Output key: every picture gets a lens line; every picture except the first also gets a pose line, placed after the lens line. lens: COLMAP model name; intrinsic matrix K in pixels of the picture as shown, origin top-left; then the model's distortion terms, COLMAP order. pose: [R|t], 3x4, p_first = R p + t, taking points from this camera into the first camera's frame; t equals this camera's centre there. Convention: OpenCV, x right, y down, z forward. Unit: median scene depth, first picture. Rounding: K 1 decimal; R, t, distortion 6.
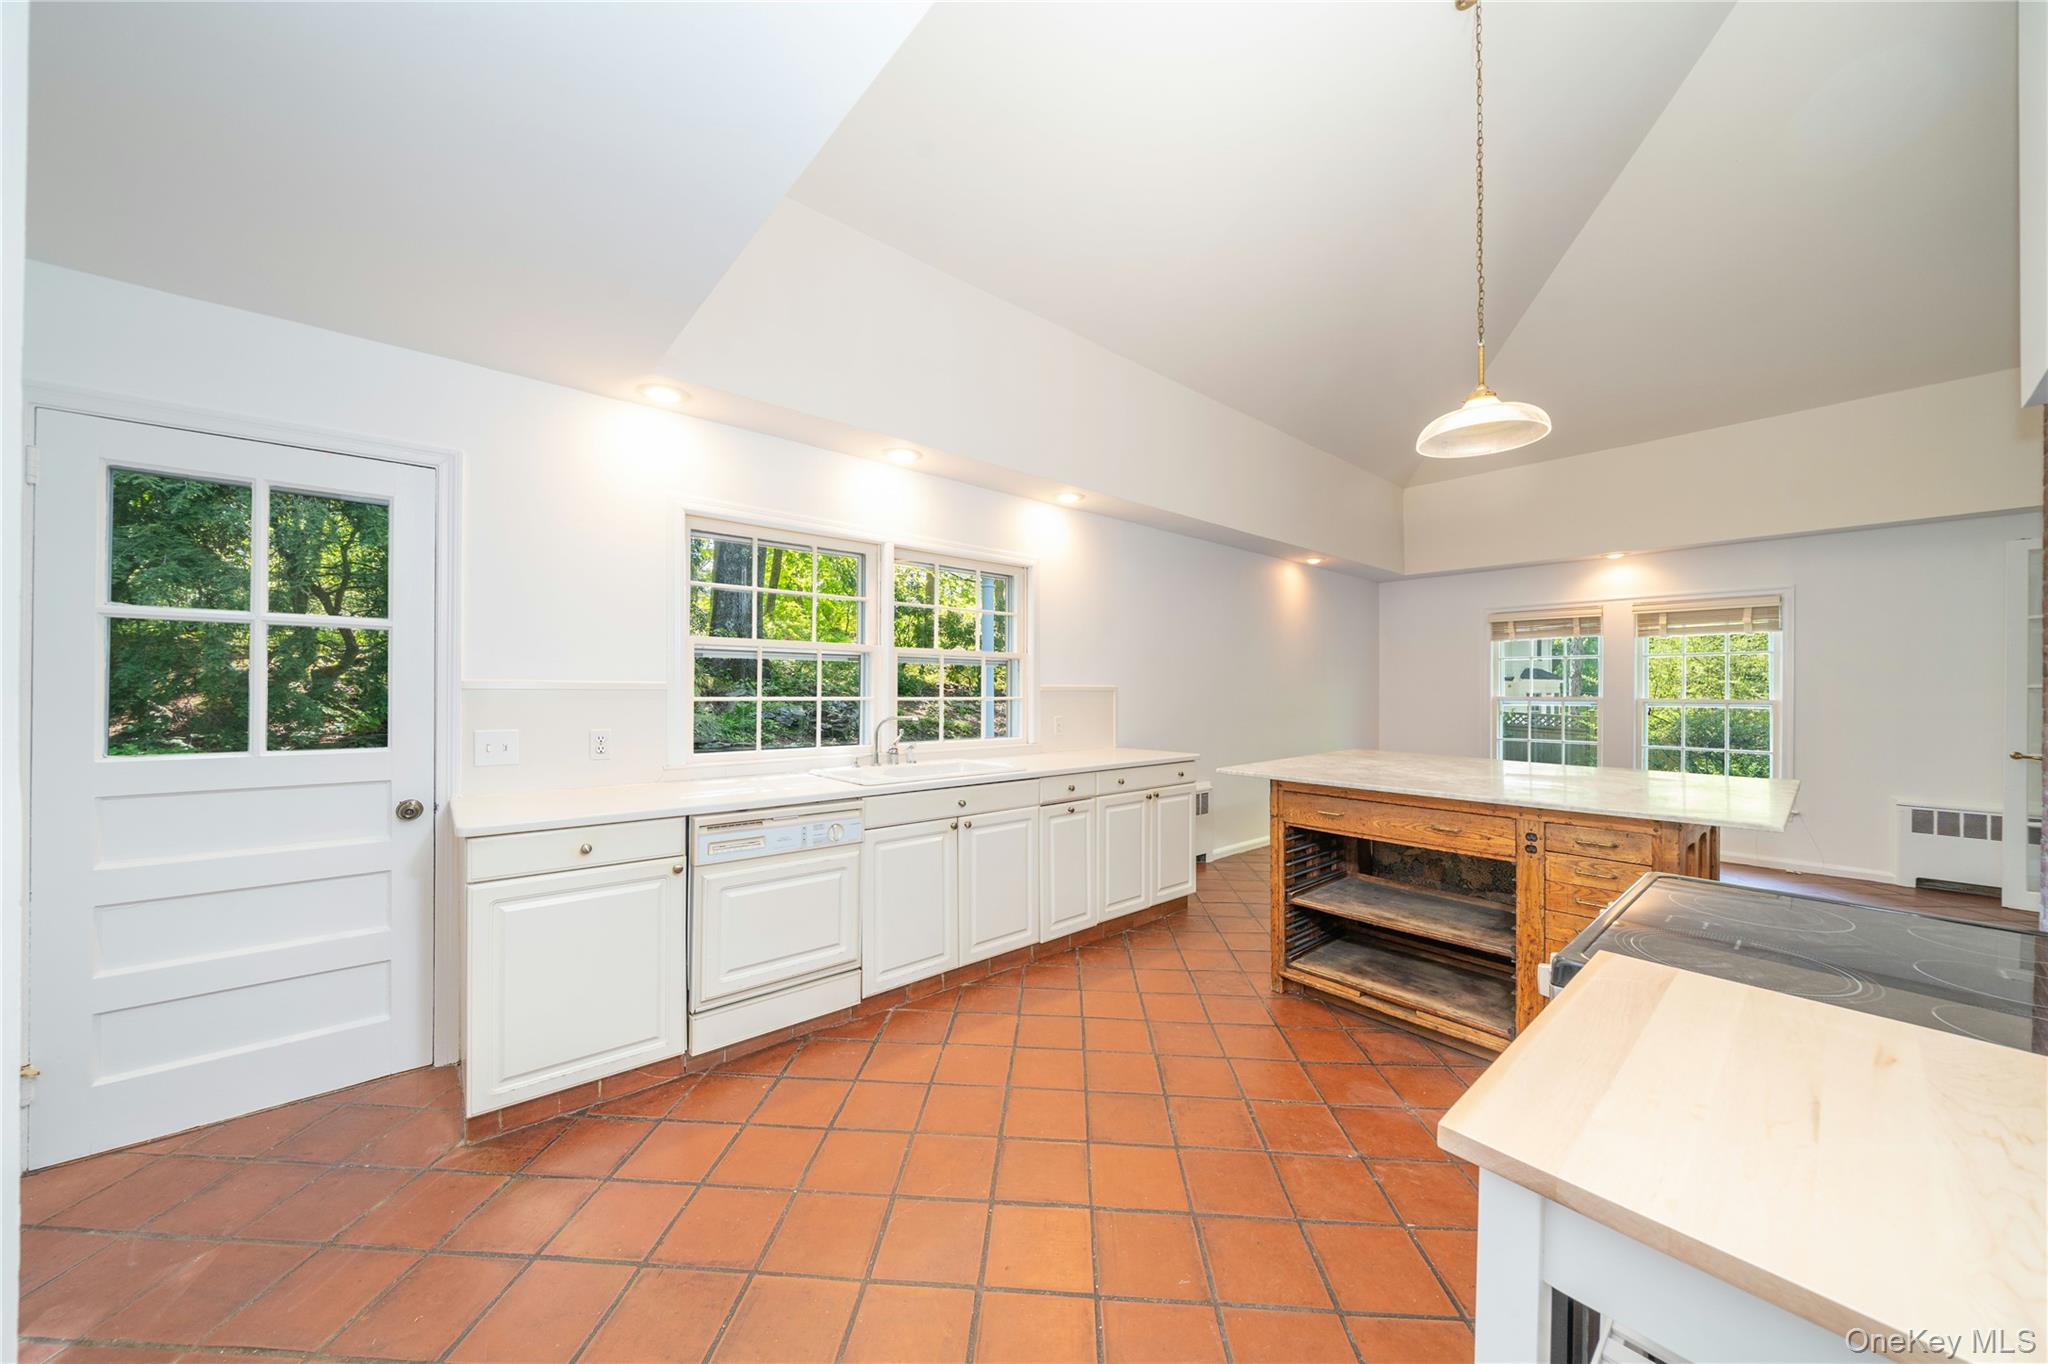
lens RADIAL K [[695.9, 0, 1017.1], [0, 695.9, 686.5], [0, 0, 1]] dist [-0.000479, -0.000013]
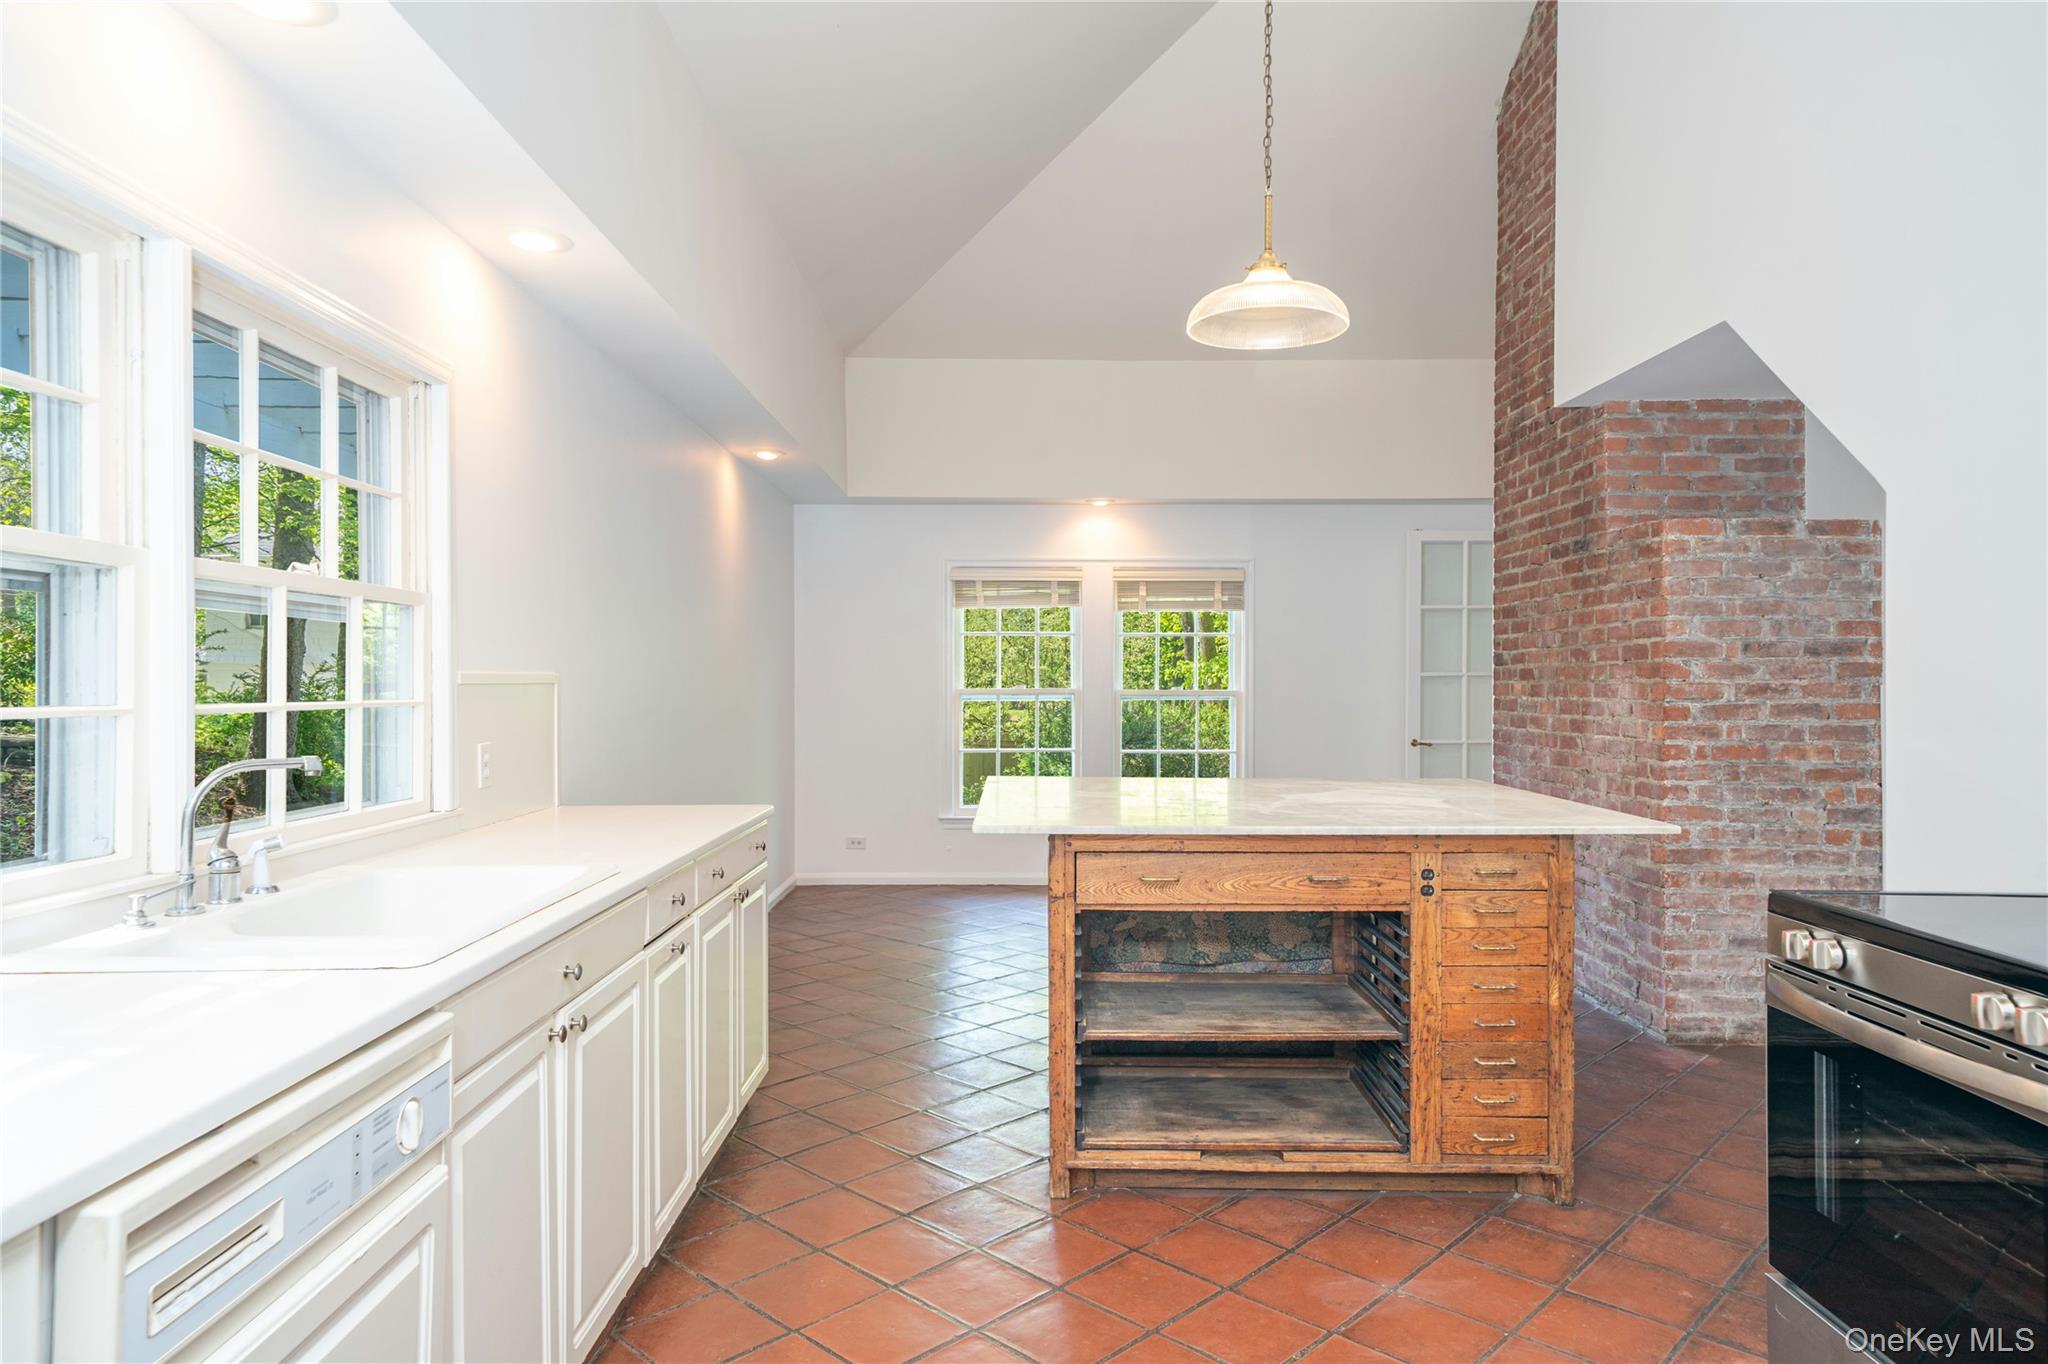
lens RADIAL K [[1225.3, 0, 1023.9], [0, 1225.3, 679.1], [0, 0, 1]] dist [0.006405, 0.000296]
pose [[0.645991, -0.000137, 0.763345, -0.433530], [-0.005750, 0.999971, 0.005045, -0.000423], [-0.763323, -0.007648, 0.645972, 0.365311]]
